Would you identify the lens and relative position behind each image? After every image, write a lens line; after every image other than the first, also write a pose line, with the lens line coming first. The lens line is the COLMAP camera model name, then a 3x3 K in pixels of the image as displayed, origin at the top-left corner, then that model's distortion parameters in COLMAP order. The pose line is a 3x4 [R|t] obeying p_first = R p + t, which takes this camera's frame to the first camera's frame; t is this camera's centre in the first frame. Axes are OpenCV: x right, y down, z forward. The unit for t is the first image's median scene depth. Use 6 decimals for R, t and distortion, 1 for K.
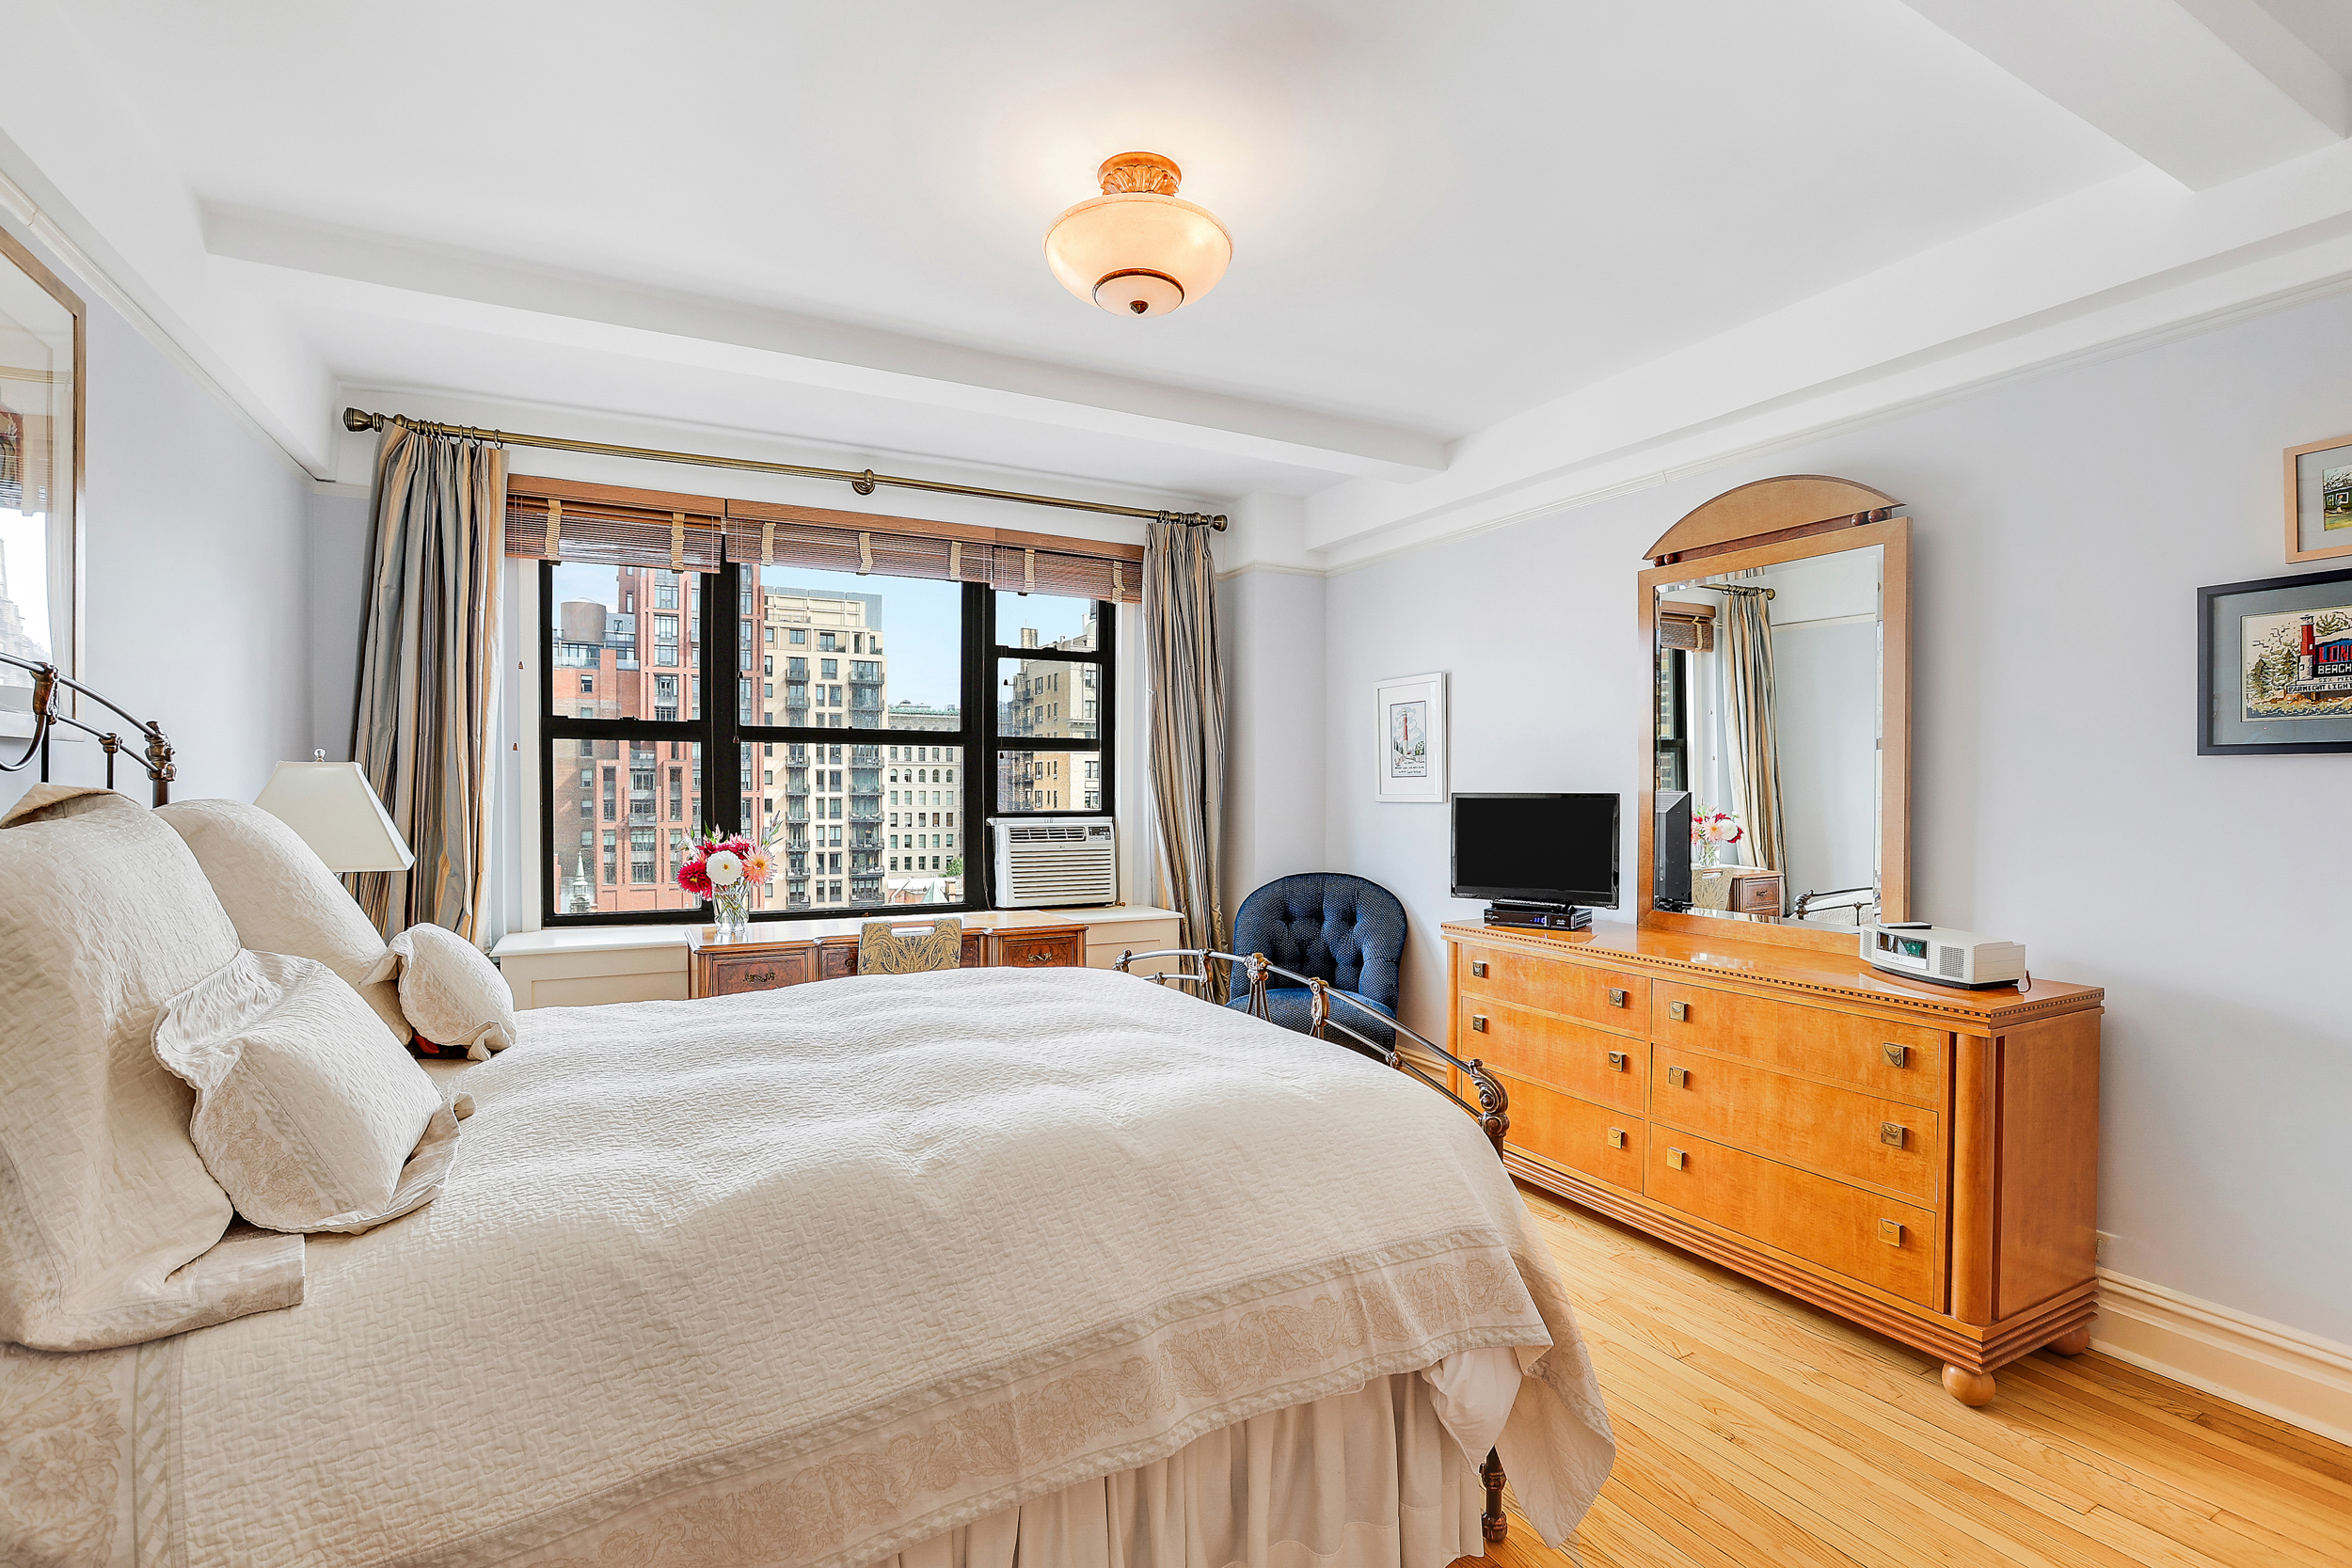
lens RADIAL K [[1097.5, 0, 1174.5], [0, 1097.5, 787.8], [0, 0, 1]] dist [-0.044743, -0.001560]
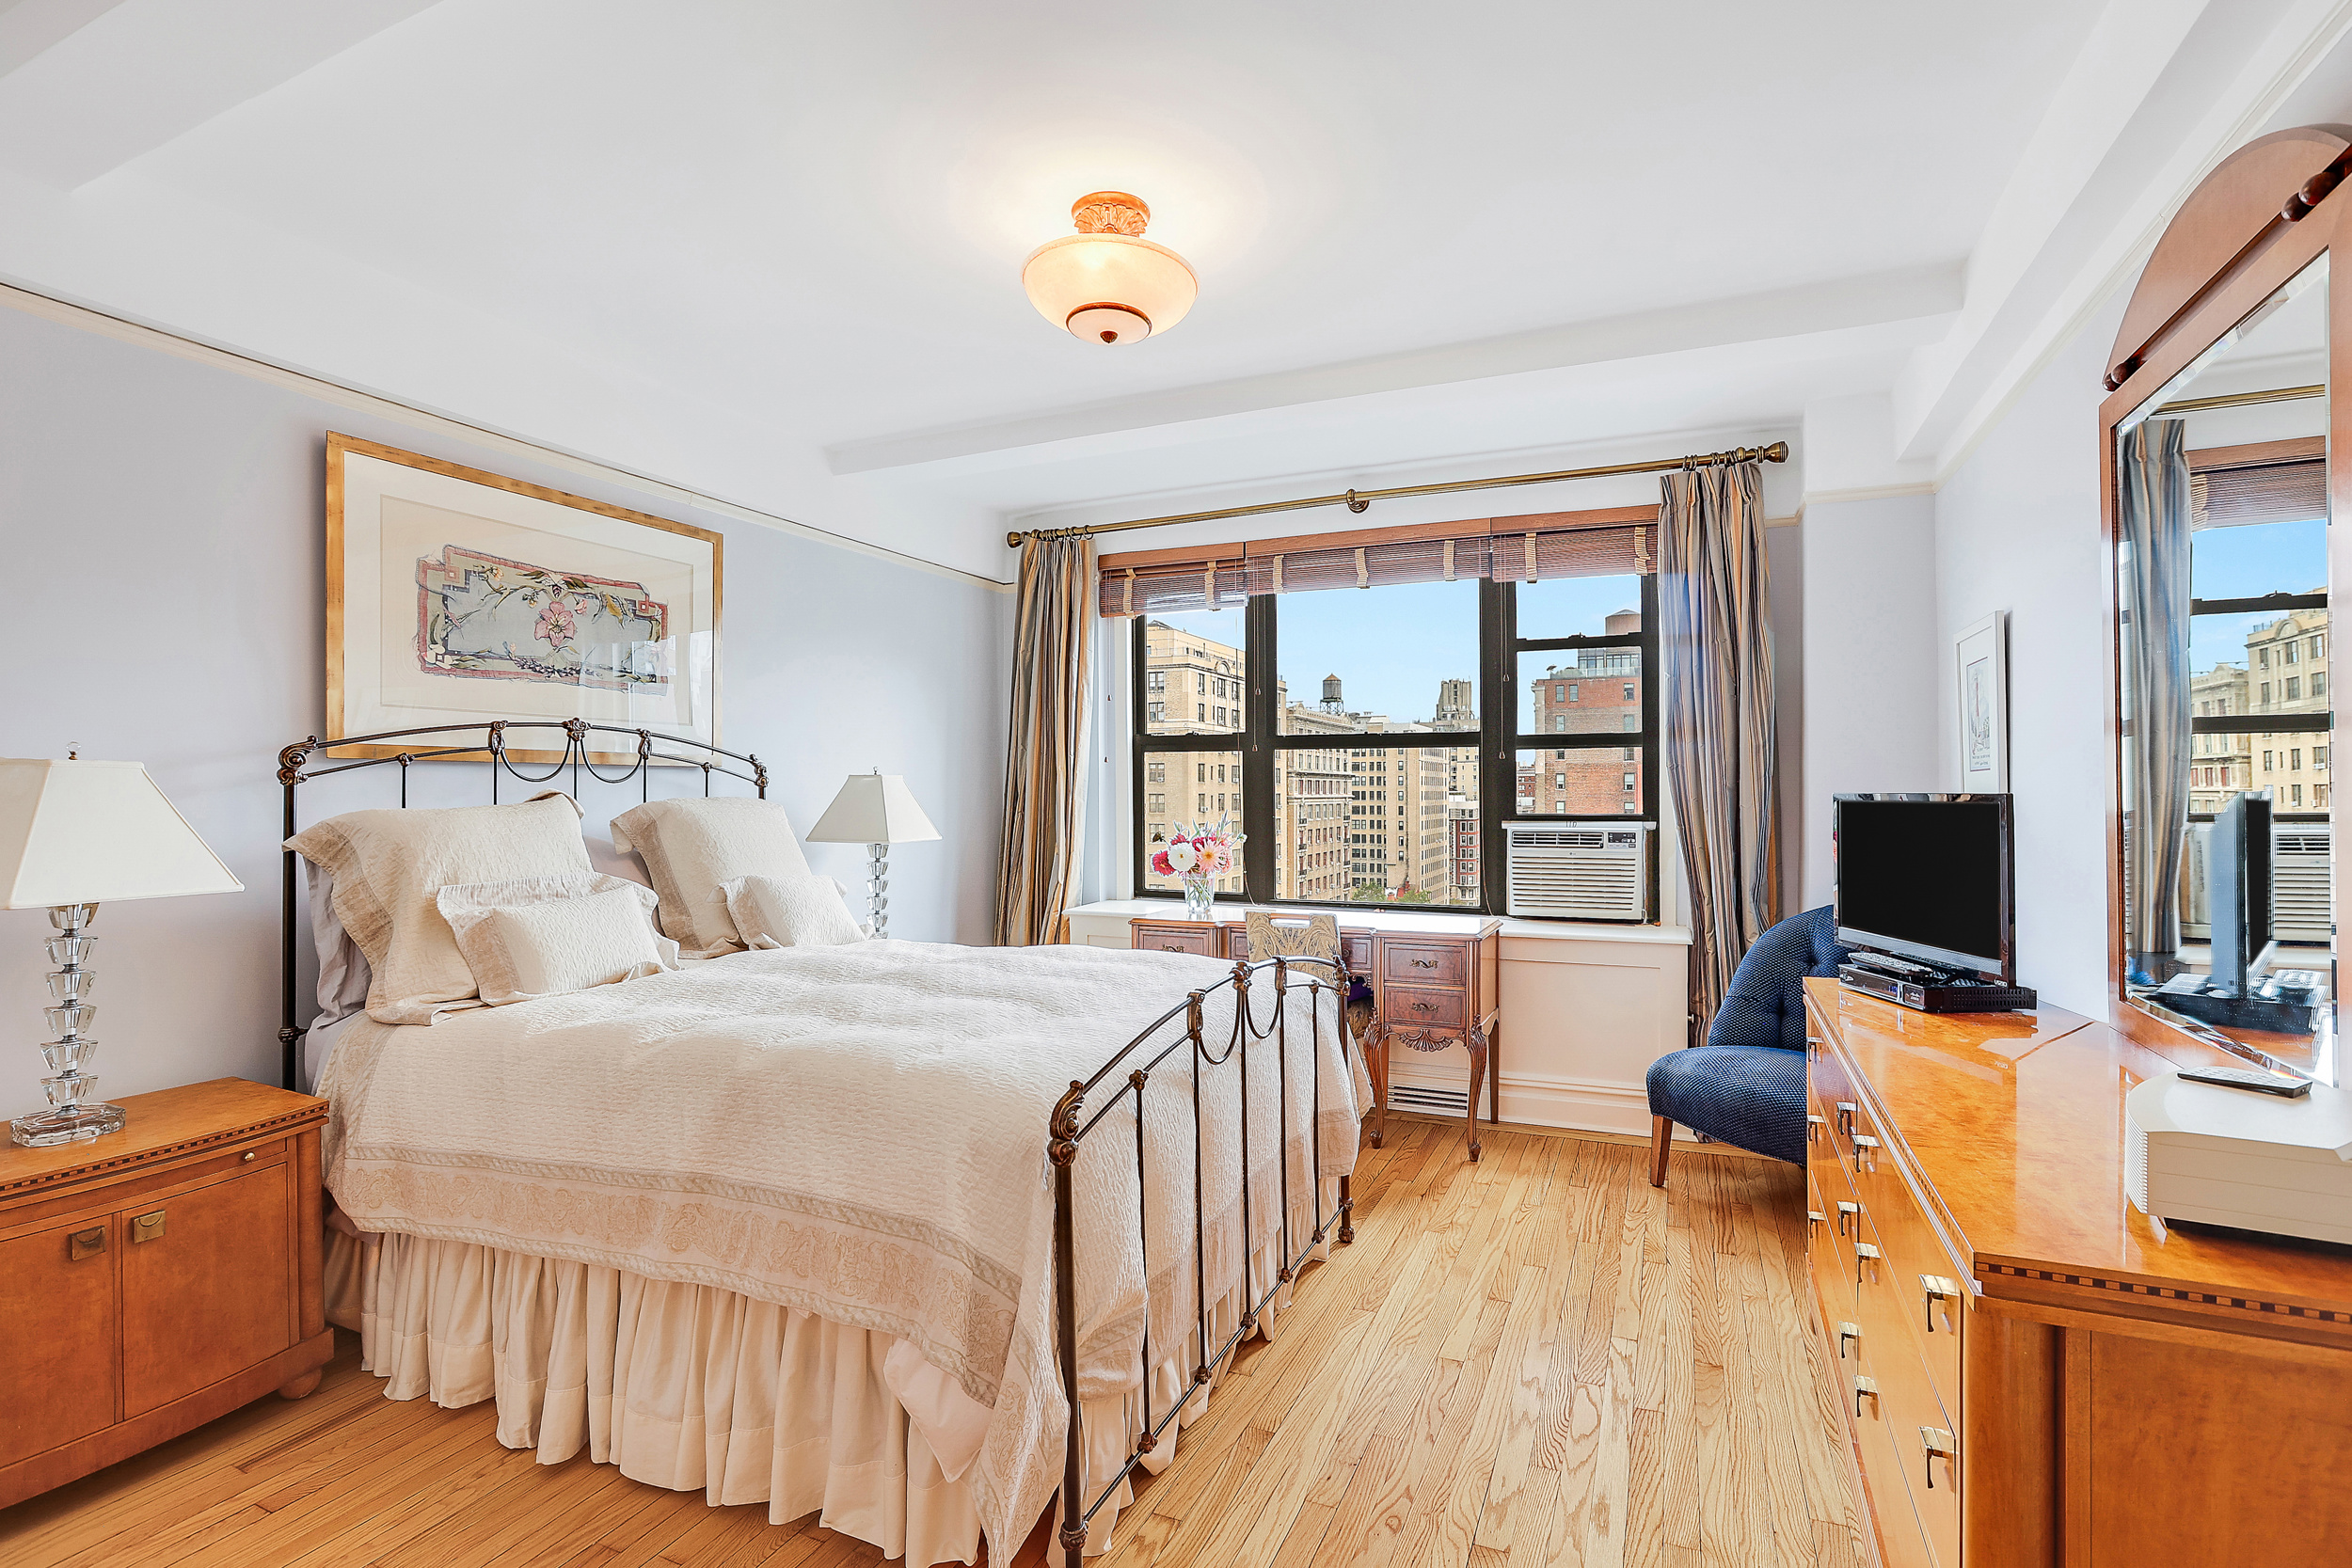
lens RADIAL K [[1097.5, 0, 1175.0], [0, 1097.5, 781.8], [0, 0, 1]] dist [-0.044743, -0.001560]
pose [[0.611499, -0.007999, -0.791204, 0.440178], [0.001639, 0.999960, -0.008843, 0.001916], [0.791243, 0.004111, 0.611488, 0.203807]]
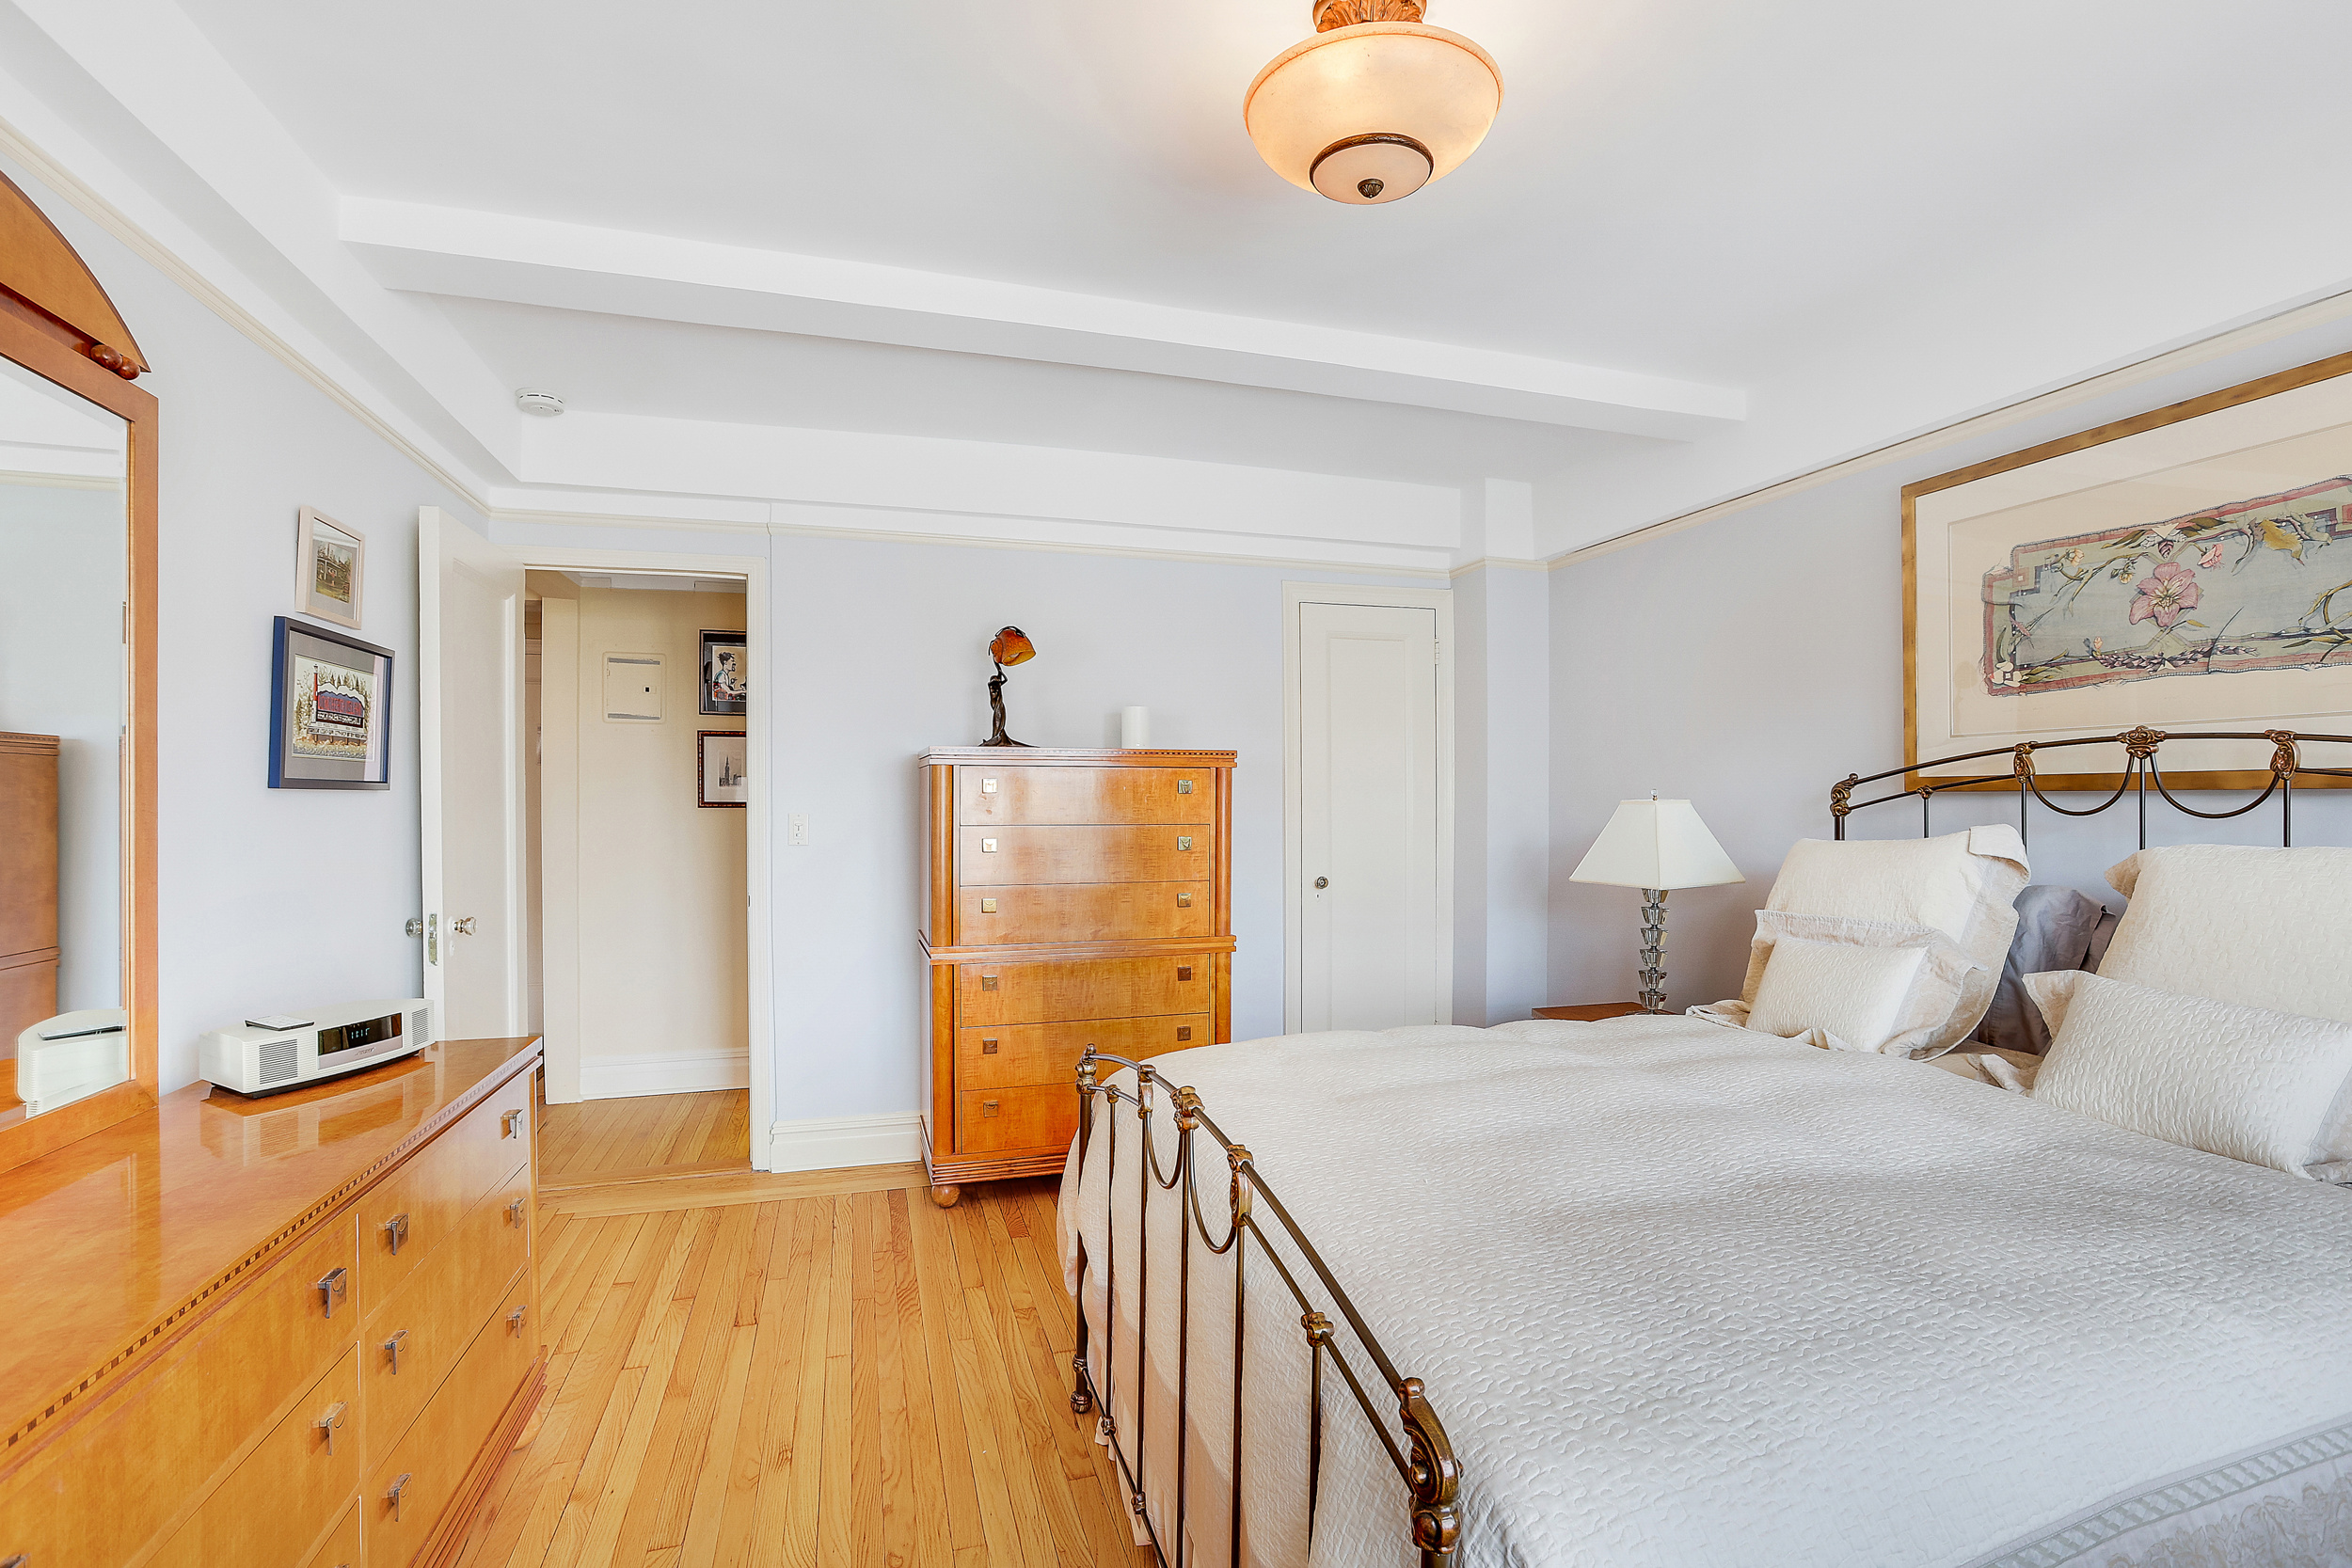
lens RADIAL K [[1016.6, 0, 1178.9], [0, 1016.6, 797.2], [0, 0, 1]] dist [0.000329, 0.000076]
pose [[-0.985378, -0.001147, 0.170378, 0.004038], [-0.002138, 0.999982, -0.005634, -0.009797], [-0.170368, -0.005916, -0.985363, 0.867534]]
